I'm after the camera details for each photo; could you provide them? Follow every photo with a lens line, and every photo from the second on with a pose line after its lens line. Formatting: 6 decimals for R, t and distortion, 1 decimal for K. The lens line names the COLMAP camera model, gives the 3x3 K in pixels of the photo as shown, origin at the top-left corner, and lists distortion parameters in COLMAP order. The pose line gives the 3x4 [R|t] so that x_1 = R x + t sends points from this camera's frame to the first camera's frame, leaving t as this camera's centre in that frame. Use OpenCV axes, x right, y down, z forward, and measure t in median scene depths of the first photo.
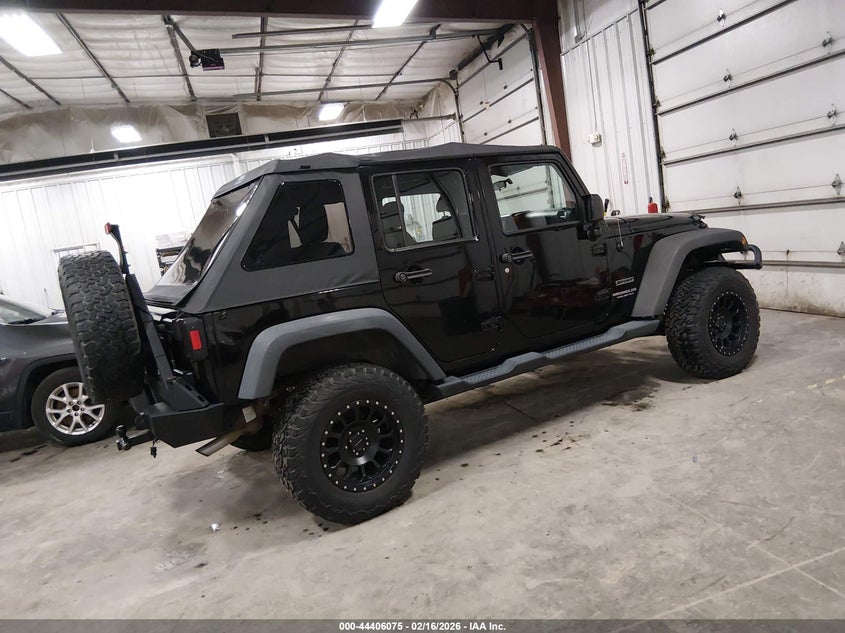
lens RADIAL K [[649.1, 0, 424.5], [0, 649.1, 315.1], [0, 0, 1]] dist [-0.008599, -0.013289]
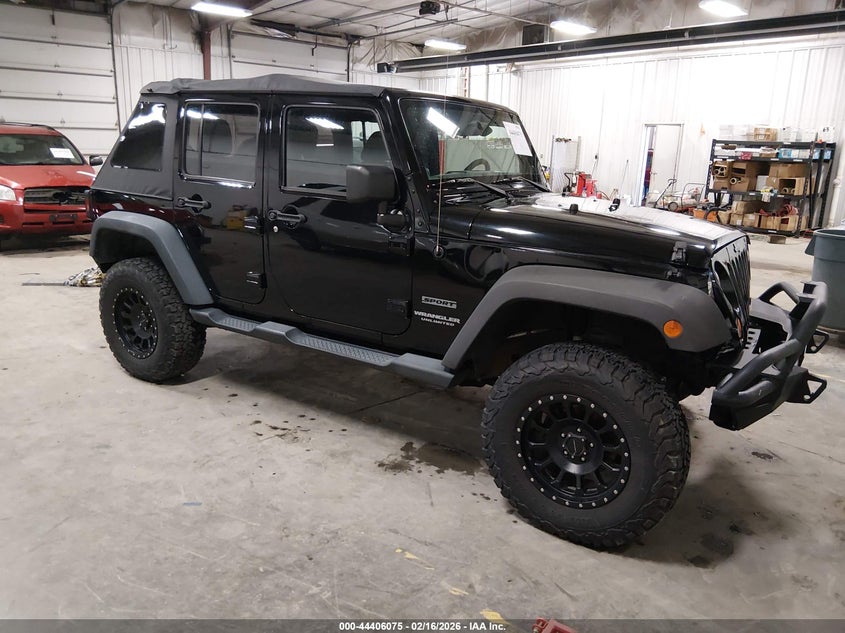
lens RADIAL K [[649.1, 0, 424.5], [0, 649.1, 315.1], [0, 0, 1]] dist [-0.008599, -0.013289]
pose [[0.424955, 0.389950, -0.816916, 0.920906], [-0.220159, 0.919881, 0.324574, -0.275177], [0.878034, 0.041922, 0.476759, 0.695739]]
